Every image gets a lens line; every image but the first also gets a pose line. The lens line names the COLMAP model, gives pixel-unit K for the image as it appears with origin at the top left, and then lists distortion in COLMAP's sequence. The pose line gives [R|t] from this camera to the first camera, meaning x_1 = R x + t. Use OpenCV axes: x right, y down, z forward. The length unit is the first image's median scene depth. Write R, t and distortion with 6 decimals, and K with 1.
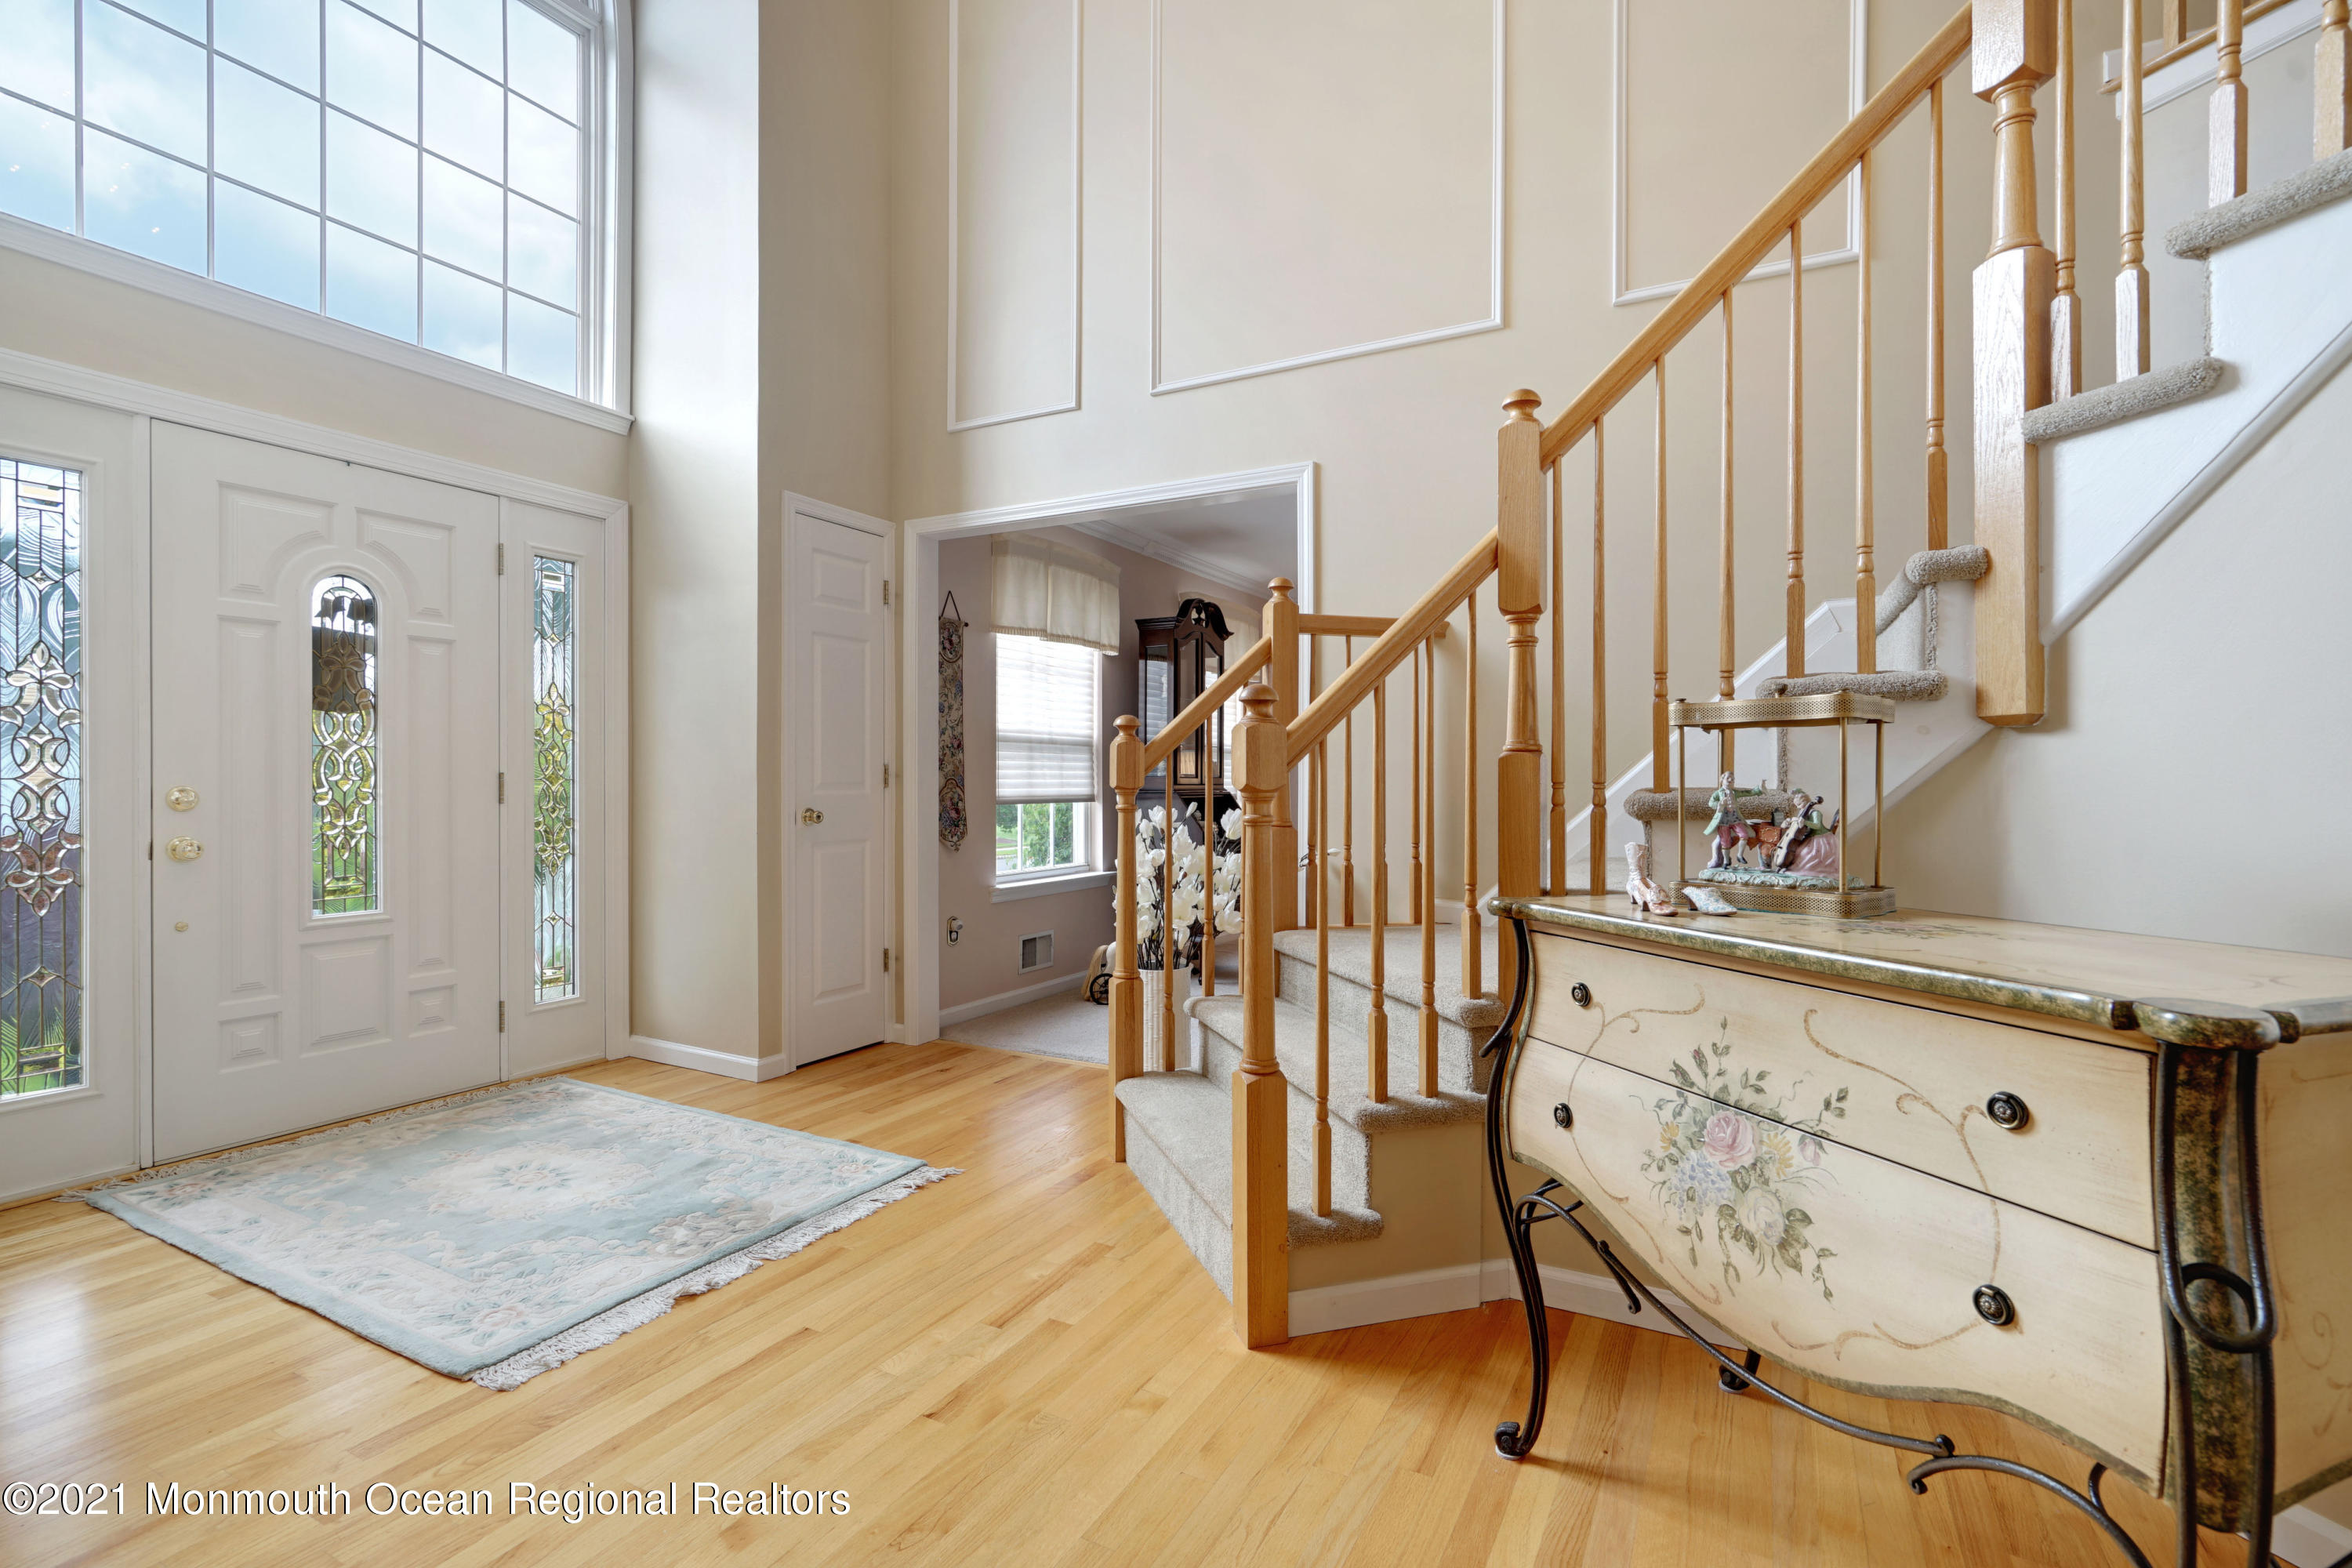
lens RADIAL K [[1073.6, 0, 1176.0], [0, 1073.6, 784.0], [0, 0, 1]] dist [0.000275, 0.000011]
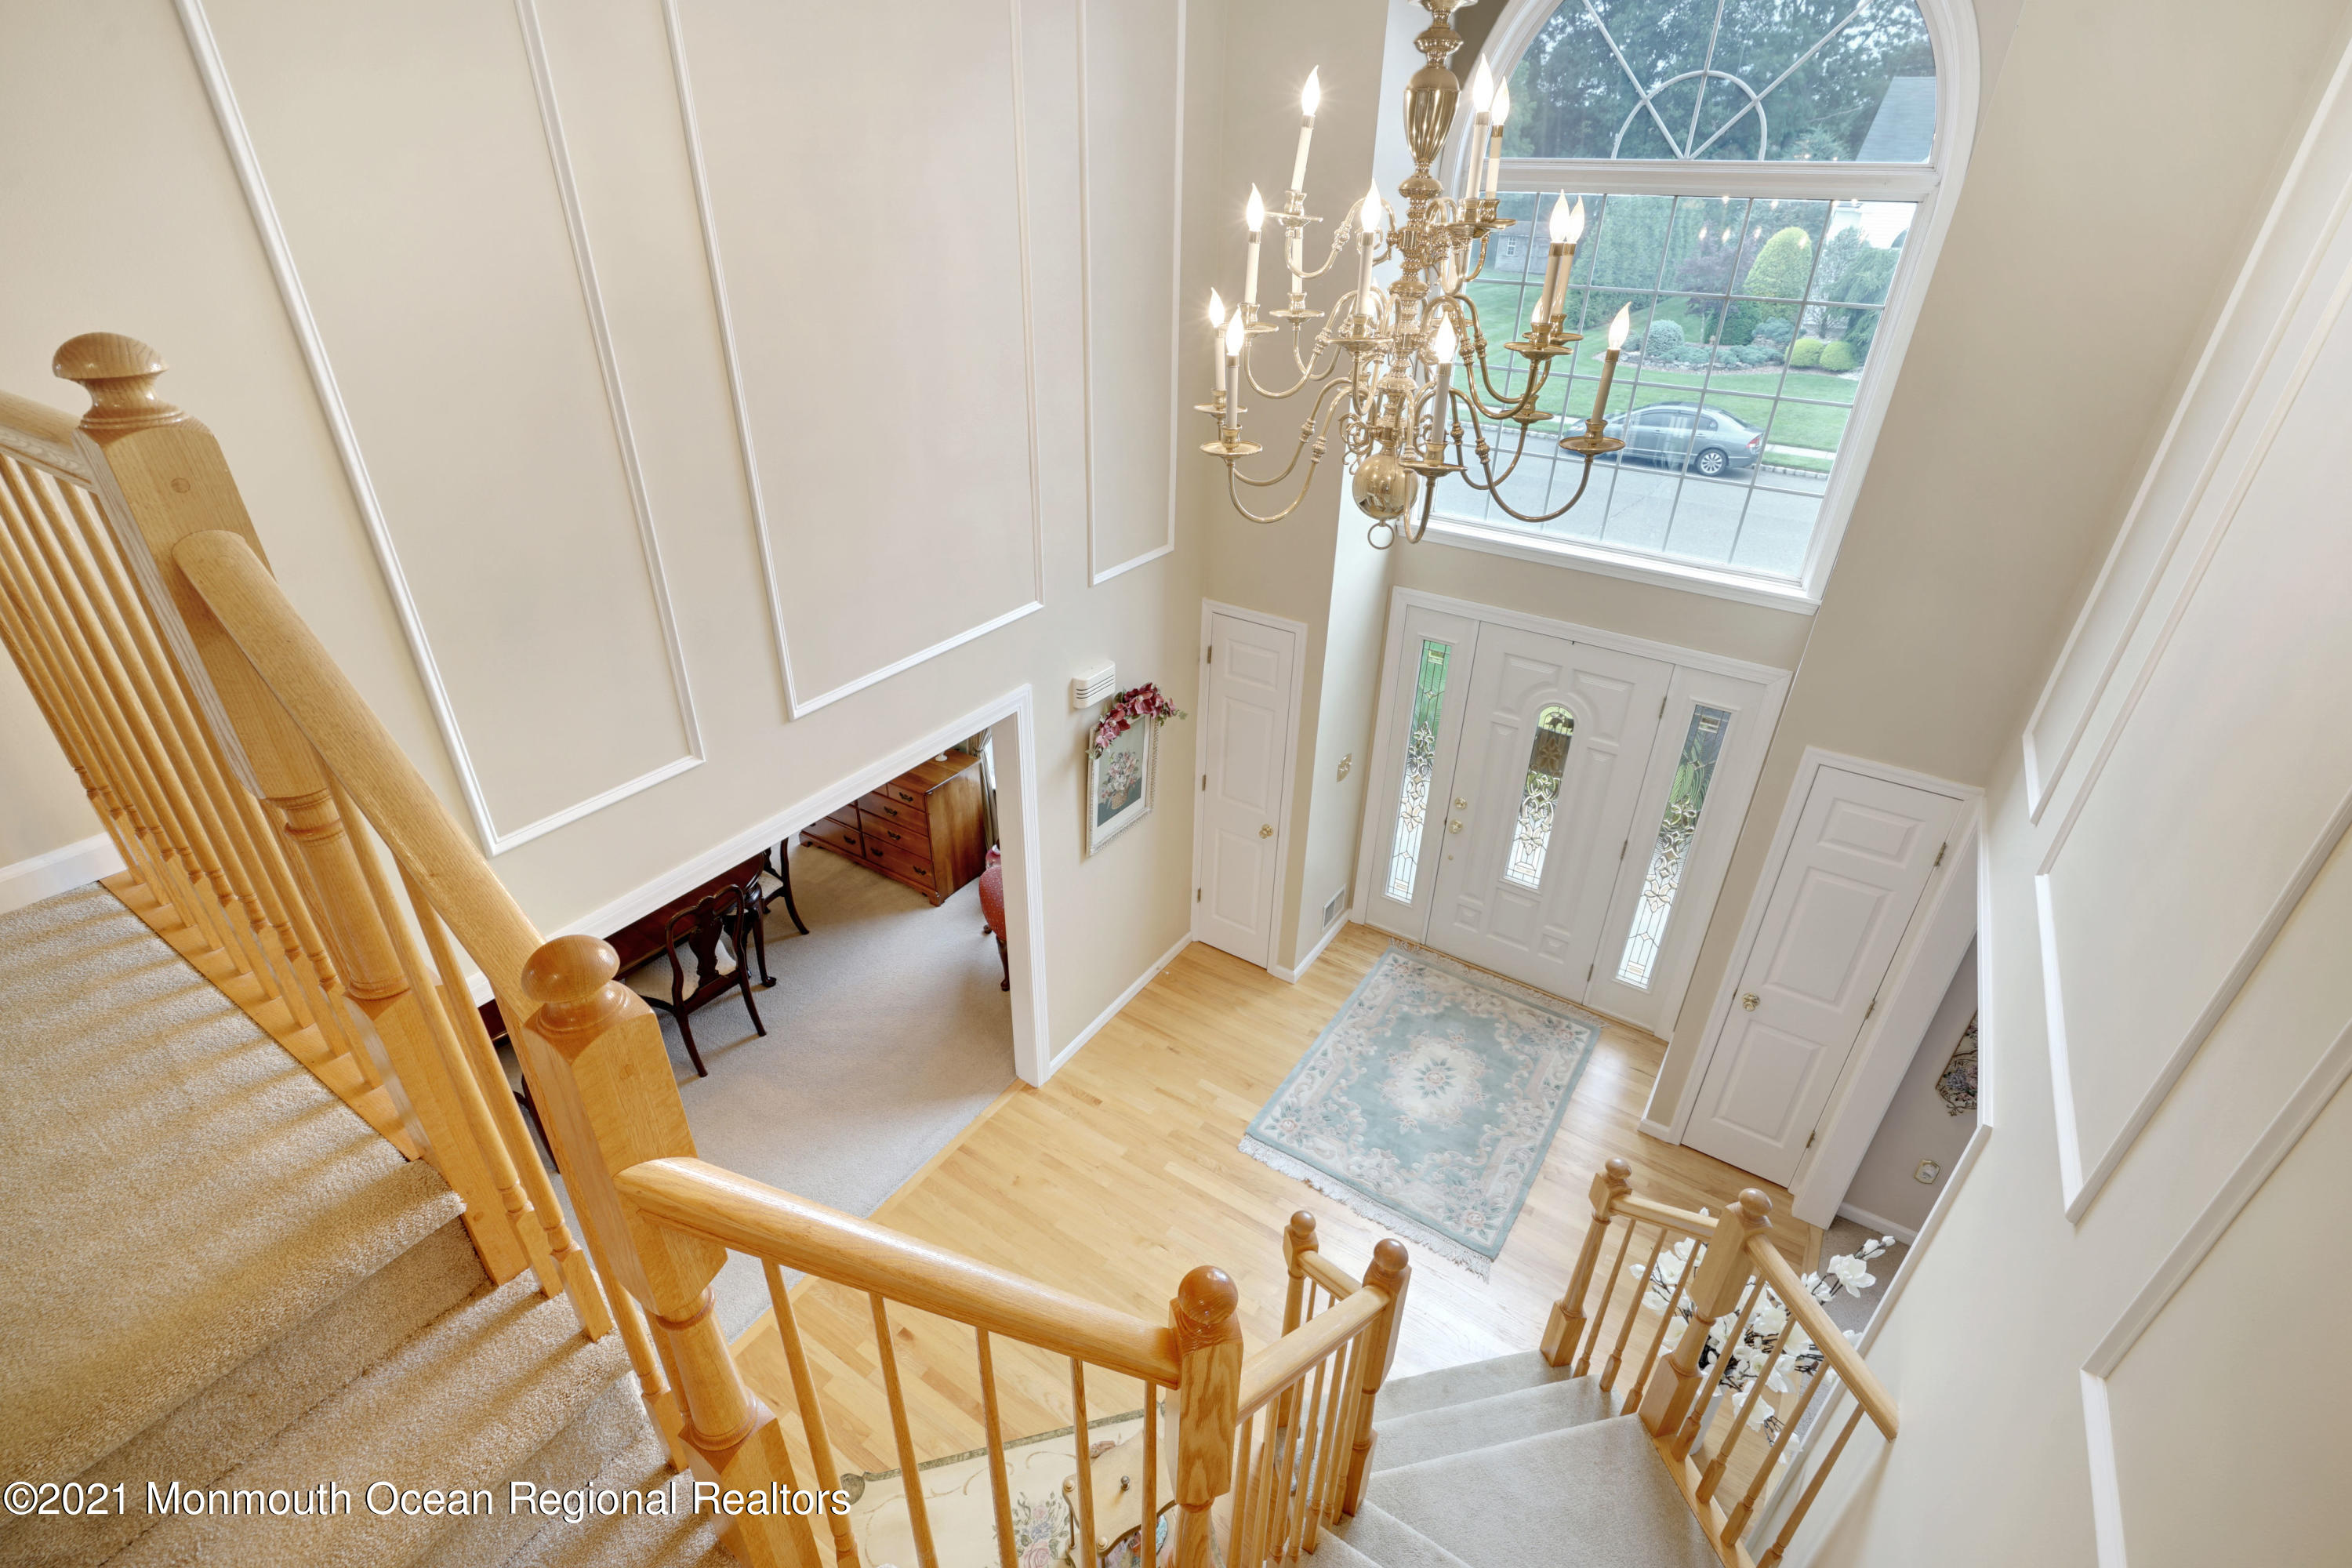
lens RADIAL K [[1073.6, 0, 1176.0], [0, 1073.6, 784.0], [0, 0, 1]] dist [0.000275, 0.000011]
pose [[-0.085666, 0.493562, -0.865481, 0.716512], [-0.022251, 0.867510, 0.496922, -0.884905], [0.996075, 0.061827, -0.063334, 0.551392]]
